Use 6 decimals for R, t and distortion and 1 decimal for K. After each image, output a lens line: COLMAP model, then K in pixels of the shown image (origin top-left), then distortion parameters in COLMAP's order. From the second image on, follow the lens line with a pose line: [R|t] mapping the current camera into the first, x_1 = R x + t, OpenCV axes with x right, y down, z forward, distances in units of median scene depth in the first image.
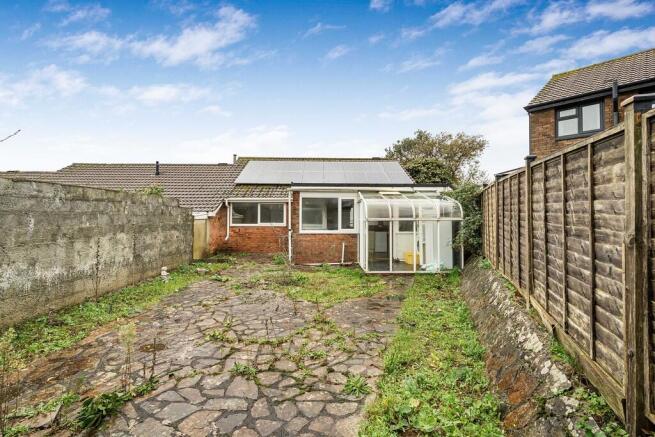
lens RADIAL K [[294.9, 0, 327.0], [0, 294.9, 213.3], [0, 0, 1]] dist [0.008157, -0.001053]
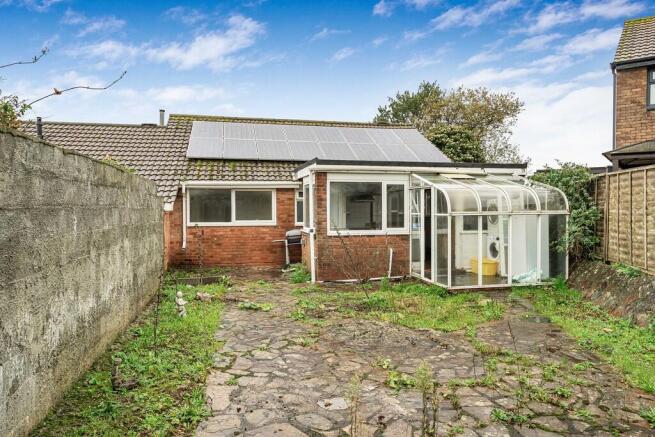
lens RADIAL K [[452.5, 0, 327.5], [0, 452.5, 225.1], [0, 0, 1]] dist [0.001622, 0.006160]
pose [[0.979025, -0.012943, 0.203331, -0.299501], [0.003593, 0.998922, 0.046284, -0.002762], [-0.203711, -0.044583, 0.978016, 0.000012]]
